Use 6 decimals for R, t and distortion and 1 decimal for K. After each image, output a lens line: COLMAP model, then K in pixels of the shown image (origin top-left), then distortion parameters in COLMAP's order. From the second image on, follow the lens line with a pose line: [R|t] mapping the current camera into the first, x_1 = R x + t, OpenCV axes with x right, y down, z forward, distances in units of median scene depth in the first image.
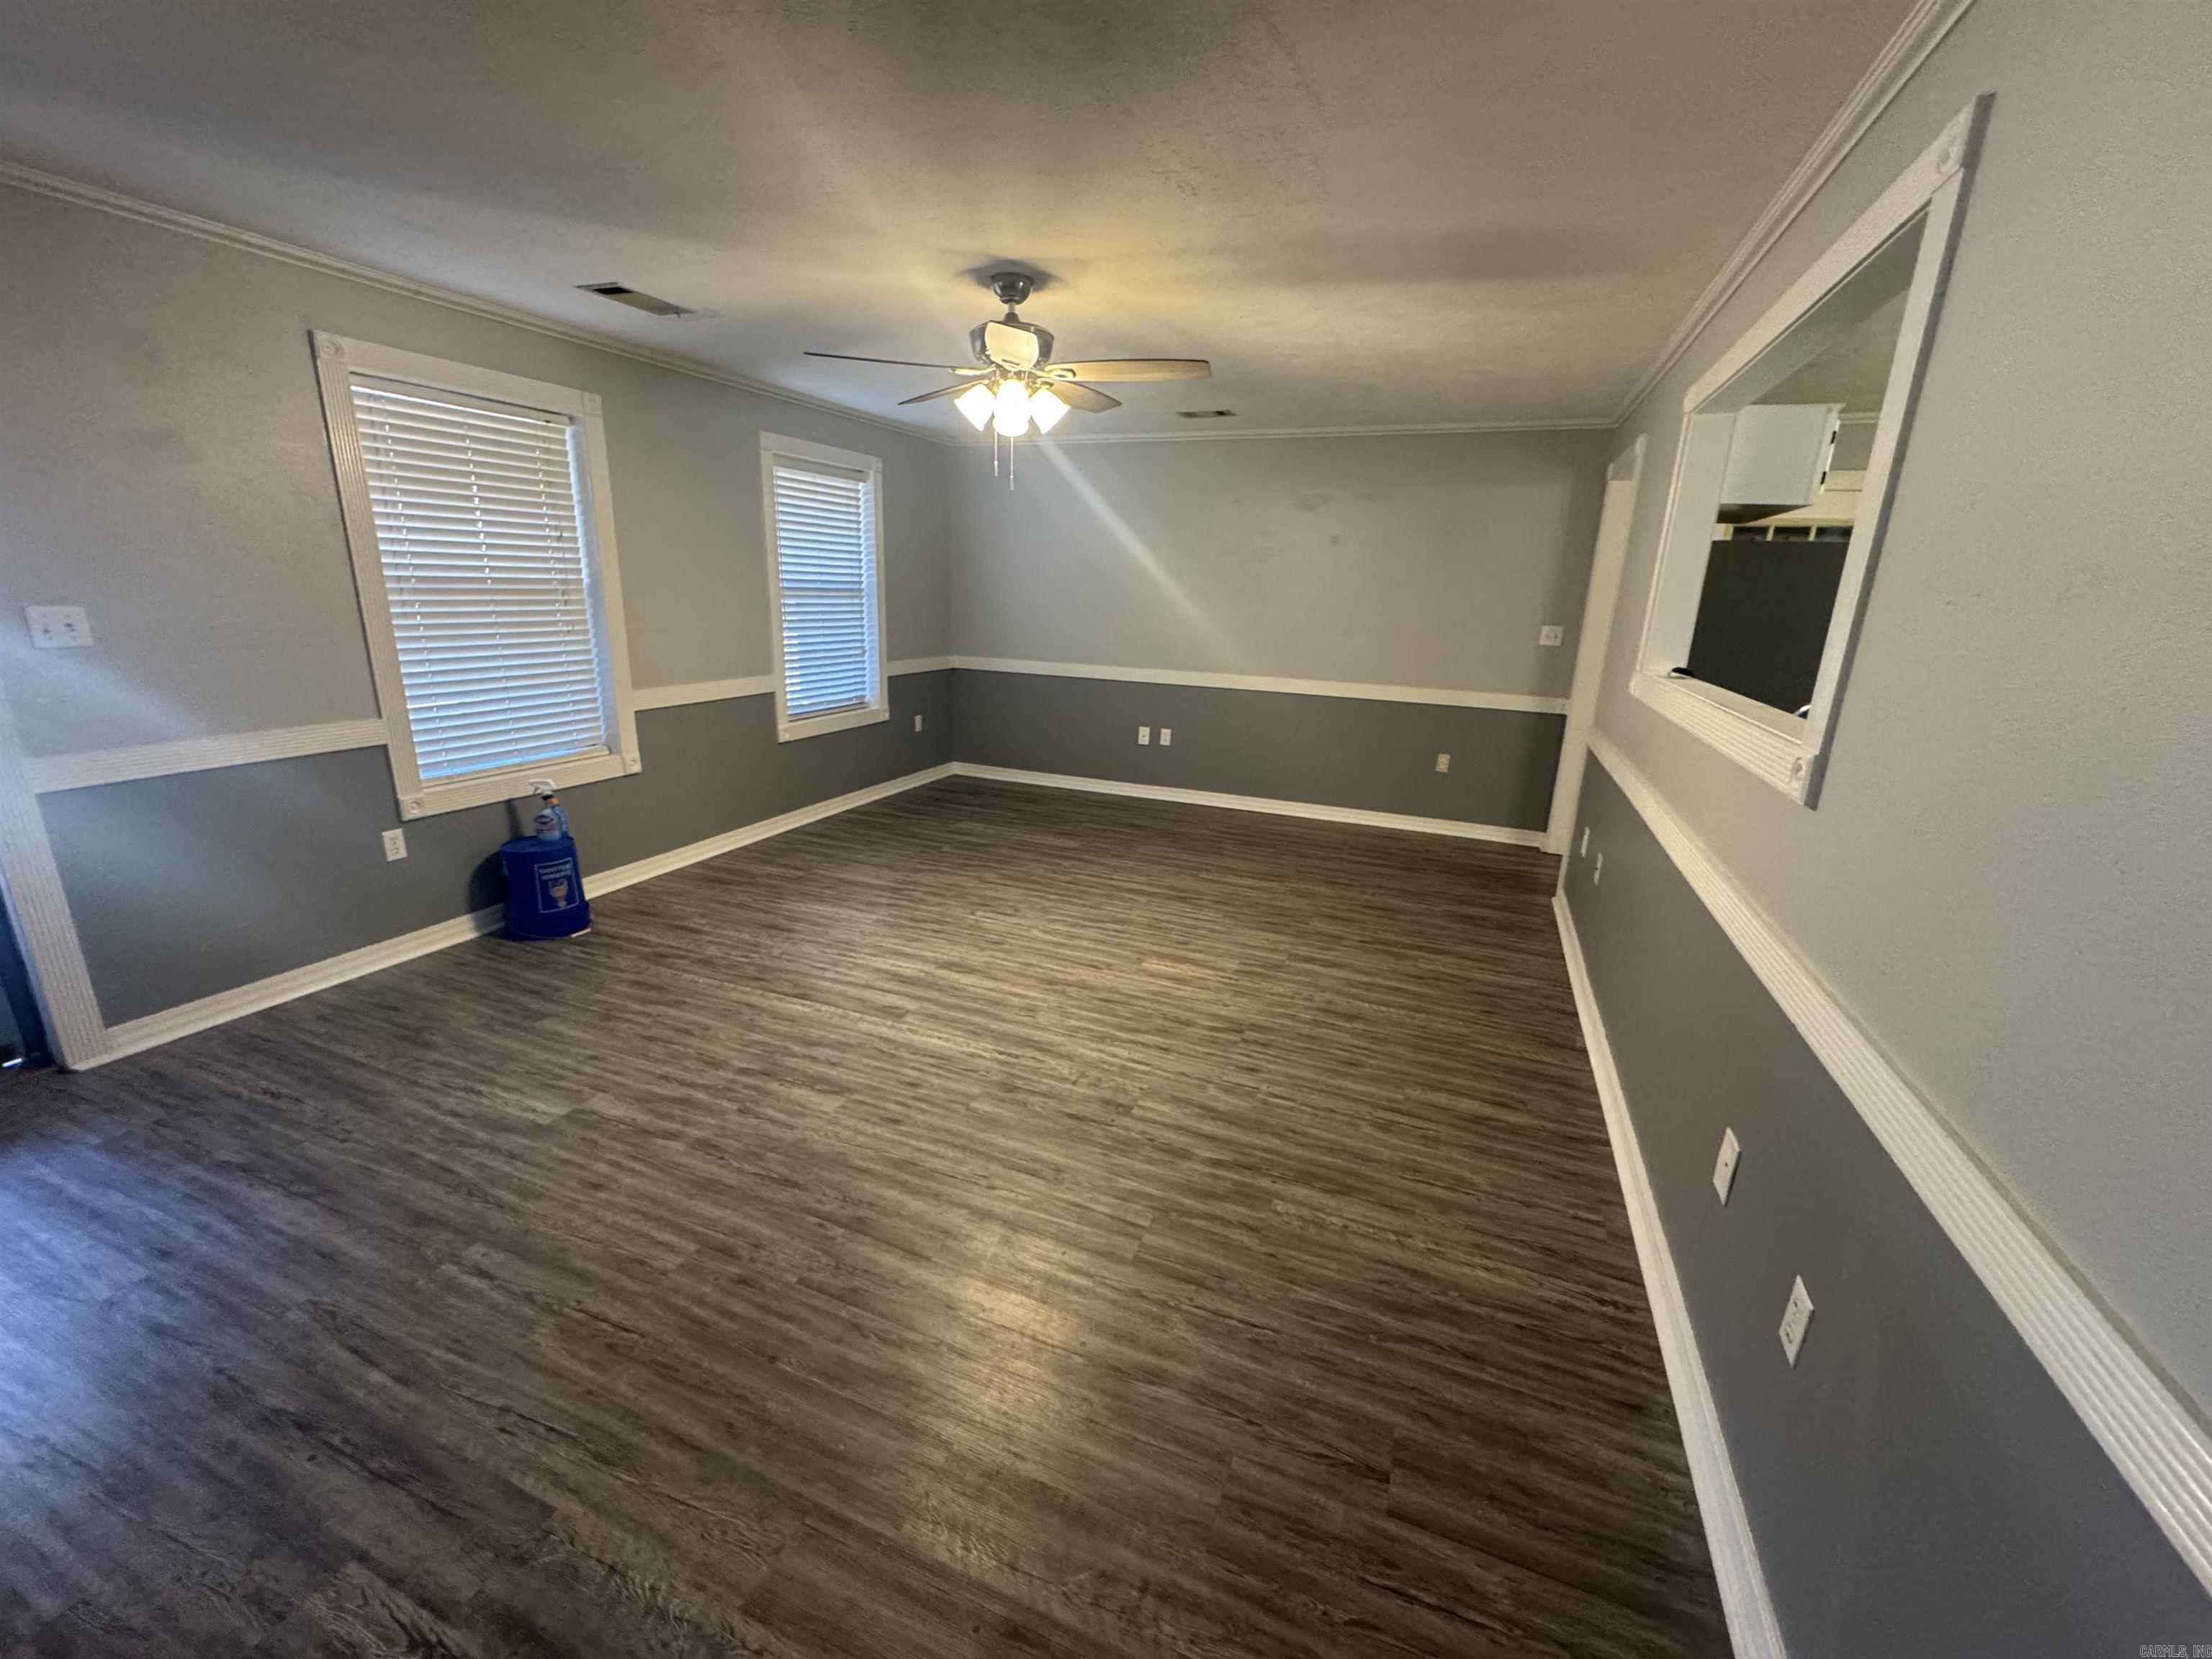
lens RADIAL K [[884.2, 0, 1110.2], [0, 884.2, 829.0], [0, 0, 1]] dist [-0.003526, -0.000109]
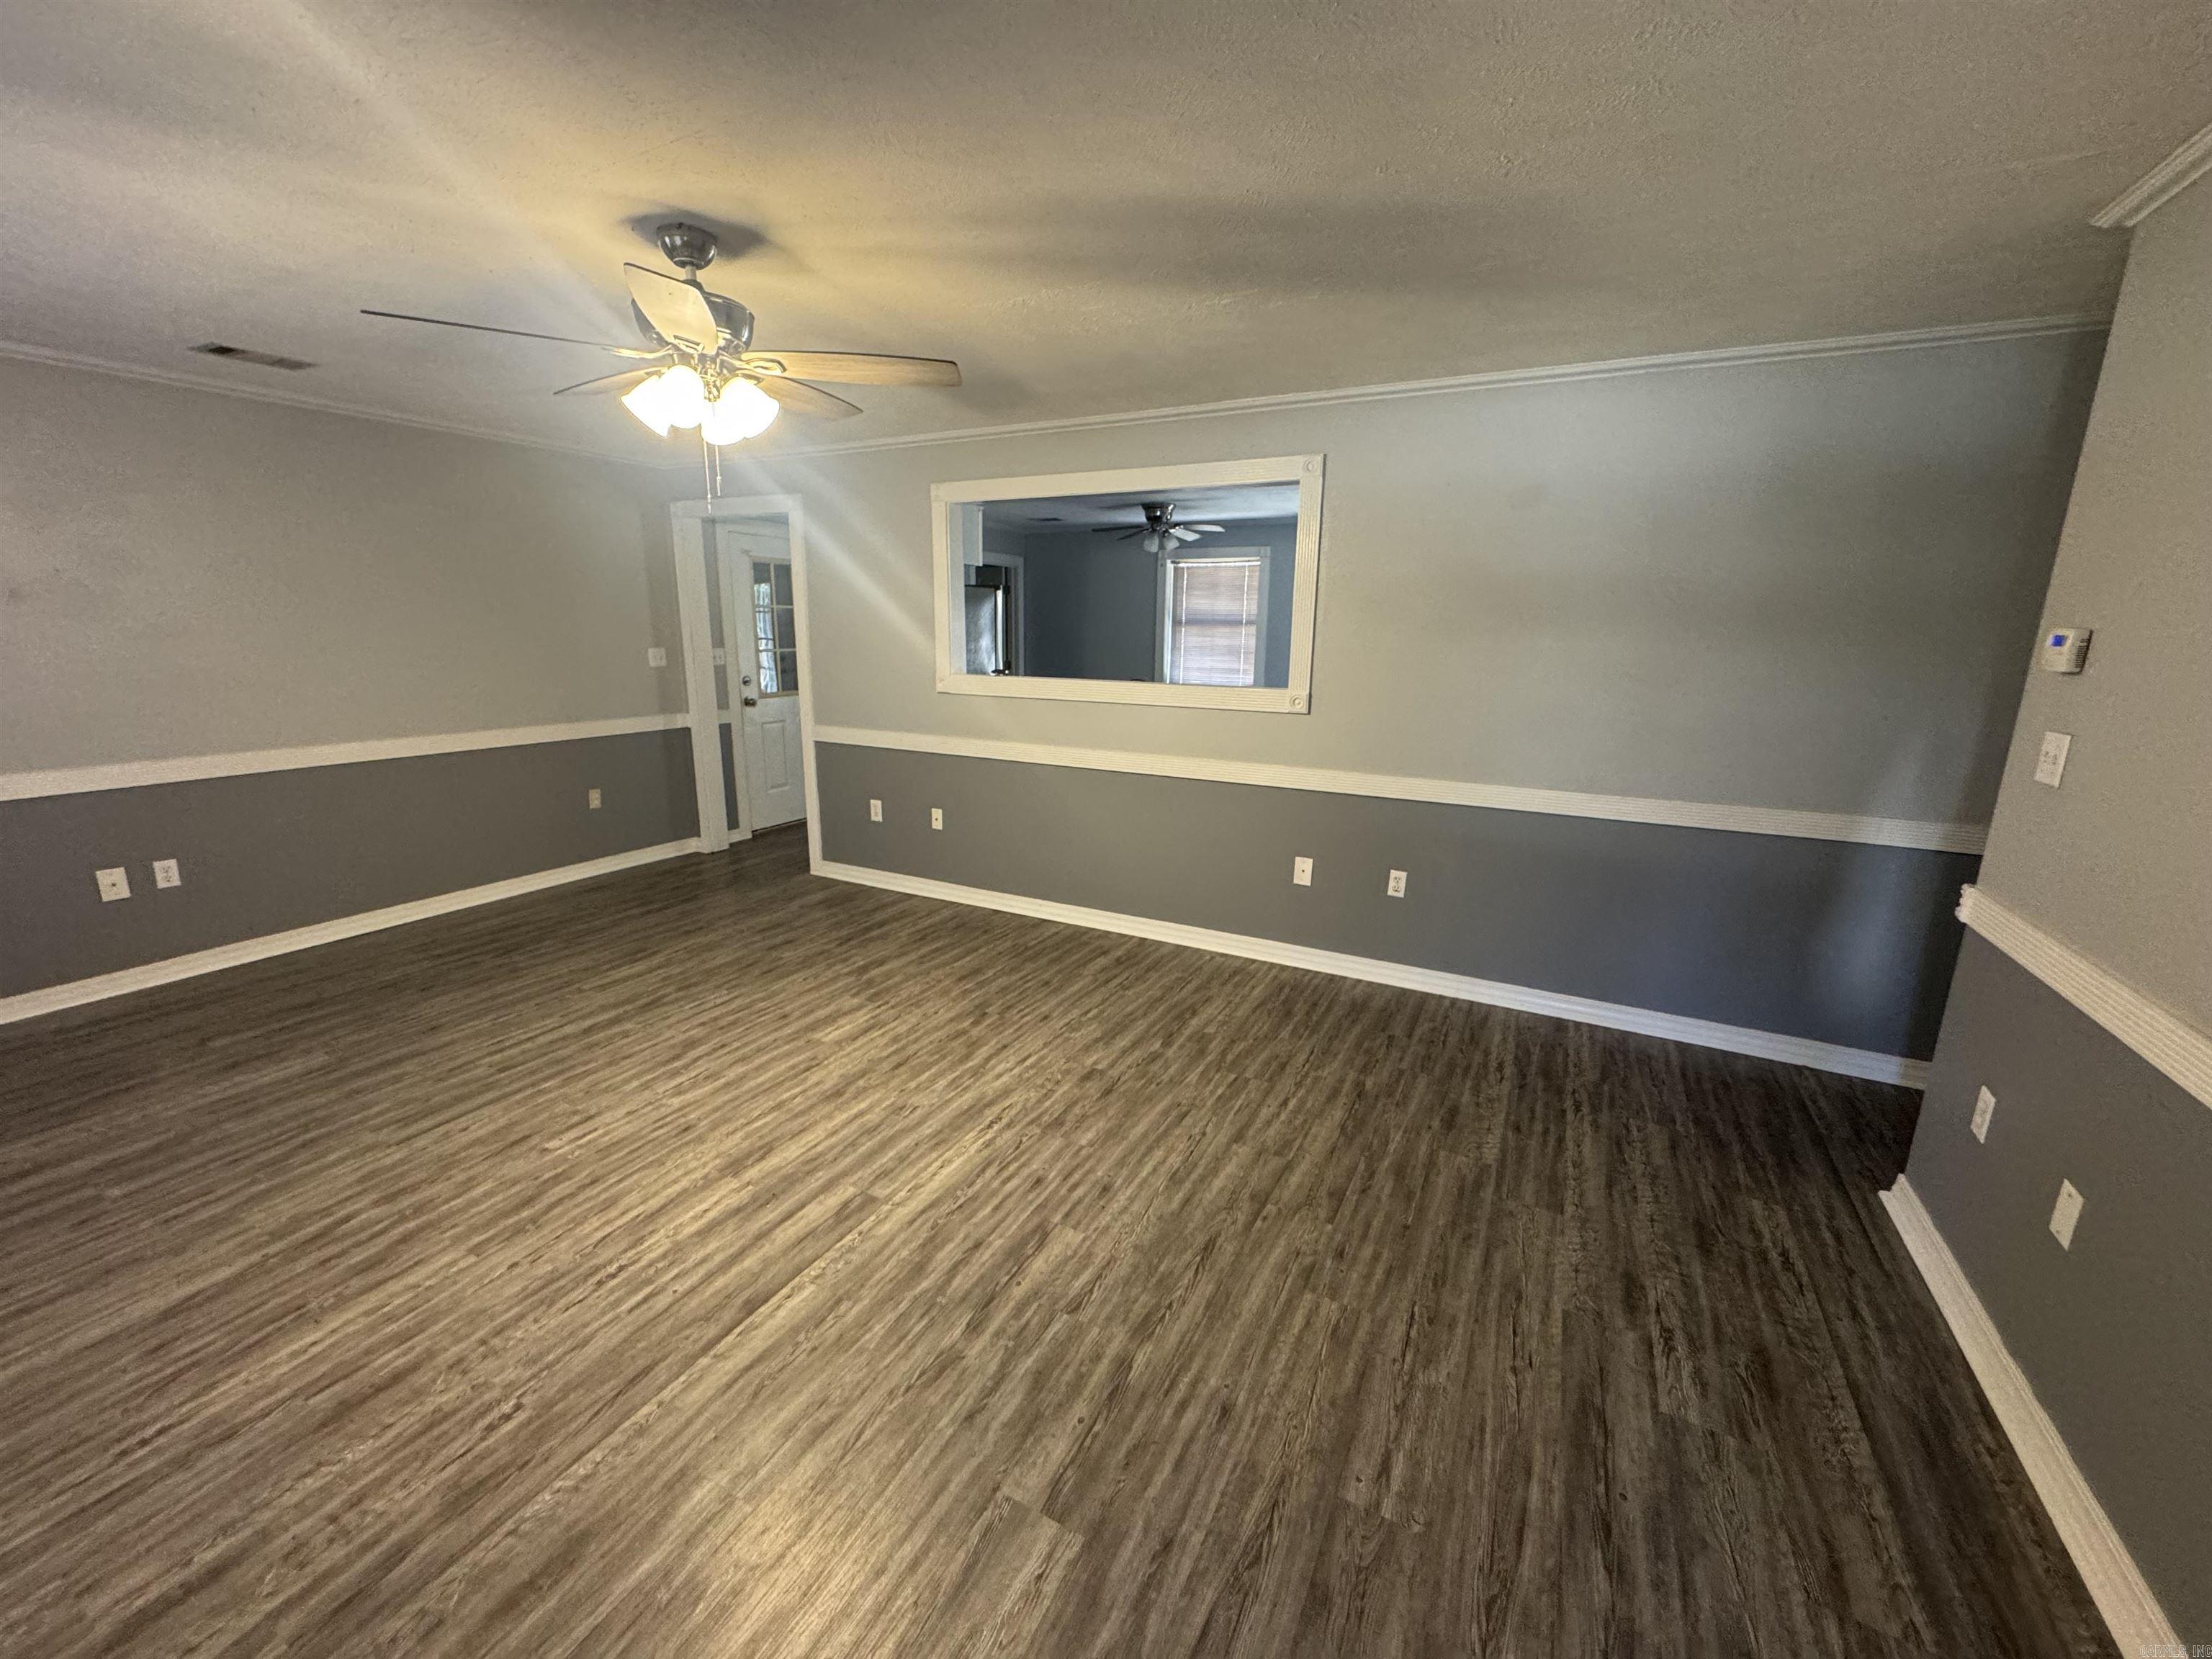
lens RADIAL K [[884.2, 0, 1104.9], [0, 884.2, 826.9], [0, 0, 1]] dist [-0.003526, -0.000109]
pose [[0.101015, -0.253458, 0.962058, -0.786234], [0.255937, 0.941079, 0.221058, -0.189062], [-0.961401, 0.223895, 0.159932, 0.551755]]
